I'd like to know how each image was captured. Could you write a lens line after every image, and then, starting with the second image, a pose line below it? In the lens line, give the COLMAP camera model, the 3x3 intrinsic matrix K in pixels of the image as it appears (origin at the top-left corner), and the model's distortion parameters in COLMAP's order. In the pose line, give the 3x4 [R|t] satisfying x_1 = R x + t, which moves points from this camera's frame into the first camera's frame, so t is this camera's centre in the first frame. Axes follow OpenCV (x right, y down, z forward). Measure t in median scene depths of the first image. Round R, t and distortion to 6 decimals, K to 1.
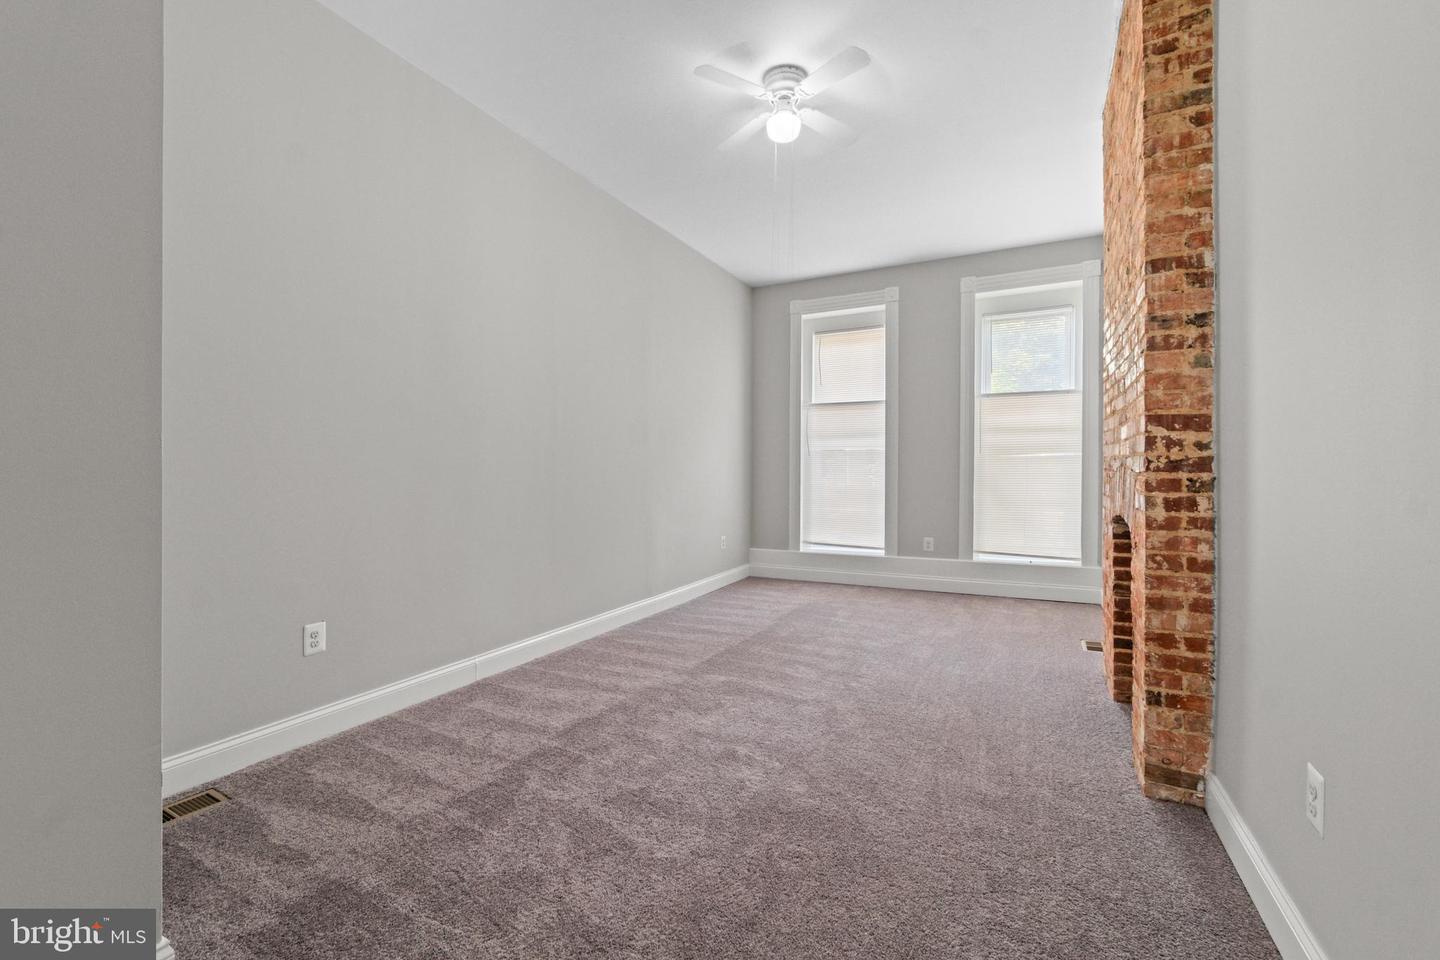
lens RADIAL K [[631.4, 0, 719.3], [0, 631.4, 479.0], [0, 0, 1]] dist [-0.004291, 0.000970]
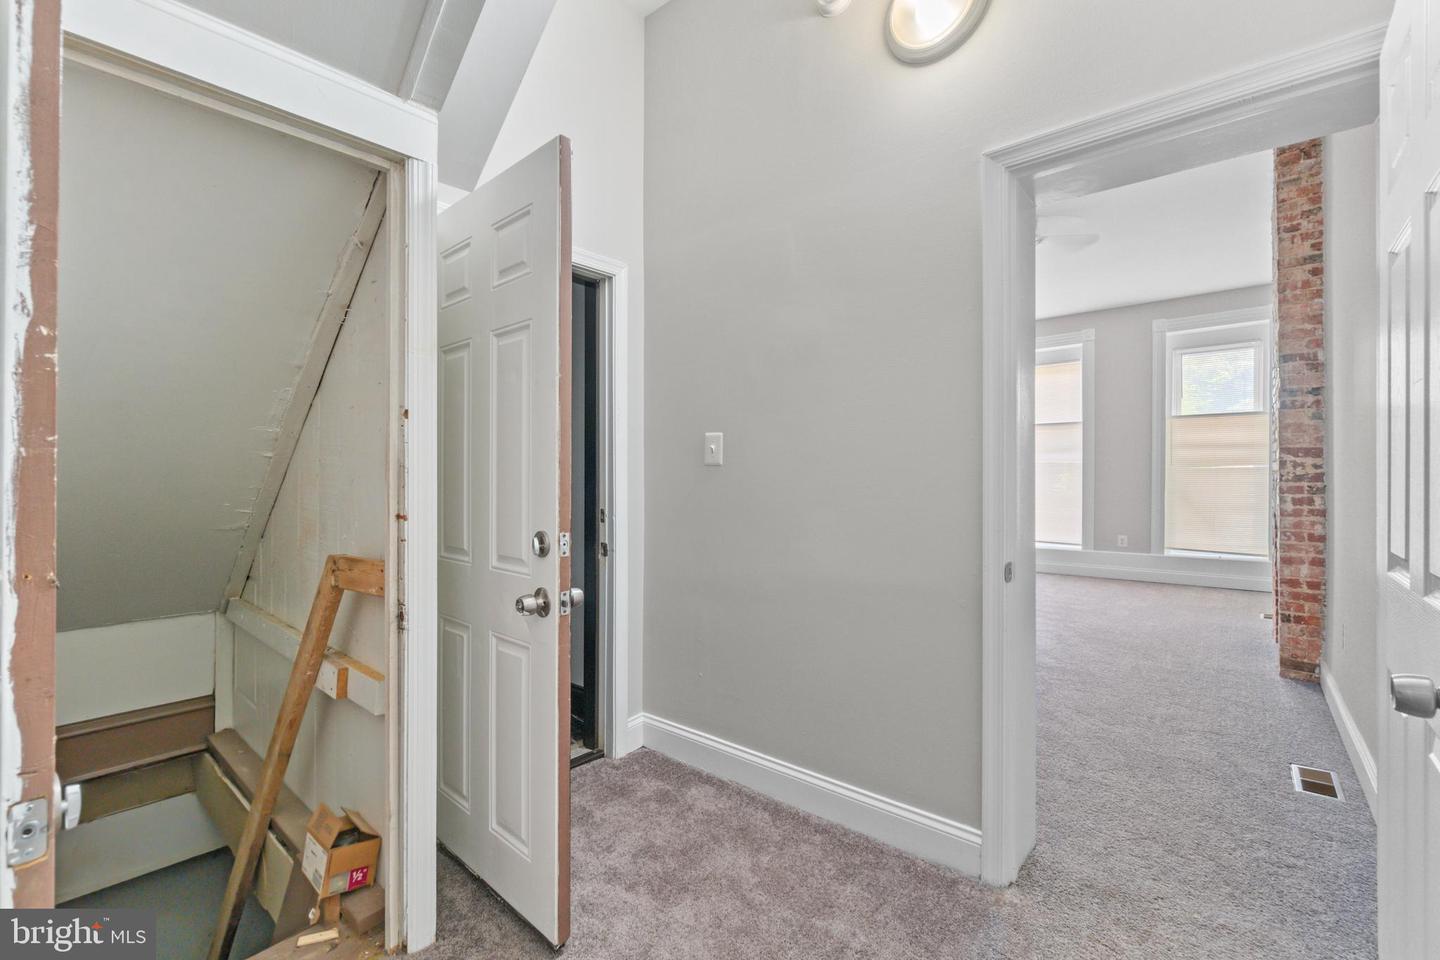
lens RADIAL K [[631.4, 0, 717.6], [0, 631.4, 477.0], [0, 0, 1]] dist [-0.004291, 0.000970]
pose [[0.971914, 0.004591, -0.235292, -0.382400], [-0.008052, 0.999873, -0.013751, 0.011183], [0.235199, 0.015259, 0.971828, -0.983063]]
